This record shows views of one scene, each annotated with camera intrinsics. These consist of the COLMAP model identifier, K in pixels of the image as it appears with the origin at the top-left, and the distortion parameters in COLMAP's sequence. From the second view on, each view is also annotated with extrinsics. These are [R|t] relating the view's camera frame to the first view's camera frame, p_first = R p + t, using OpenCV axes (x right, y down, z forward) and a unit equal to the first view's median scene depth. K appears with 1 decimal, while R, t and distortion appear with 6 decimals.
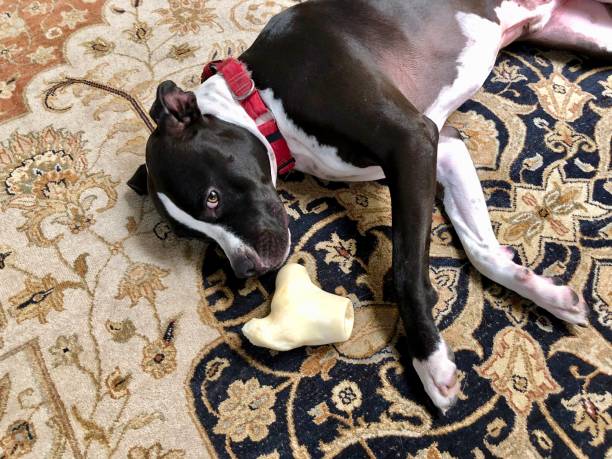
lens RADIAL K [[500.2, 0, 302.1], [0, 500.2, 226.3], [0, 0, 1]] dist [0.018818, -0.015725]
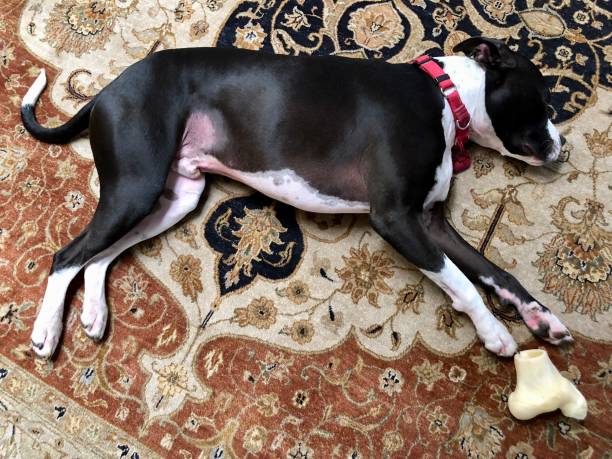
lens RADIAL K [[500.2, 0, 298.9], [0, 500.2, 219.3], [0, 0, 1]] dist [0.018818, -0.015725]
pose [[-0.467295, -0.847804, 0.250727, -0.455893], [0.772876, -0.254027, 0.581491, -1.519186], [-0.429299, 0.465509, 0.773953, 0.305434]]
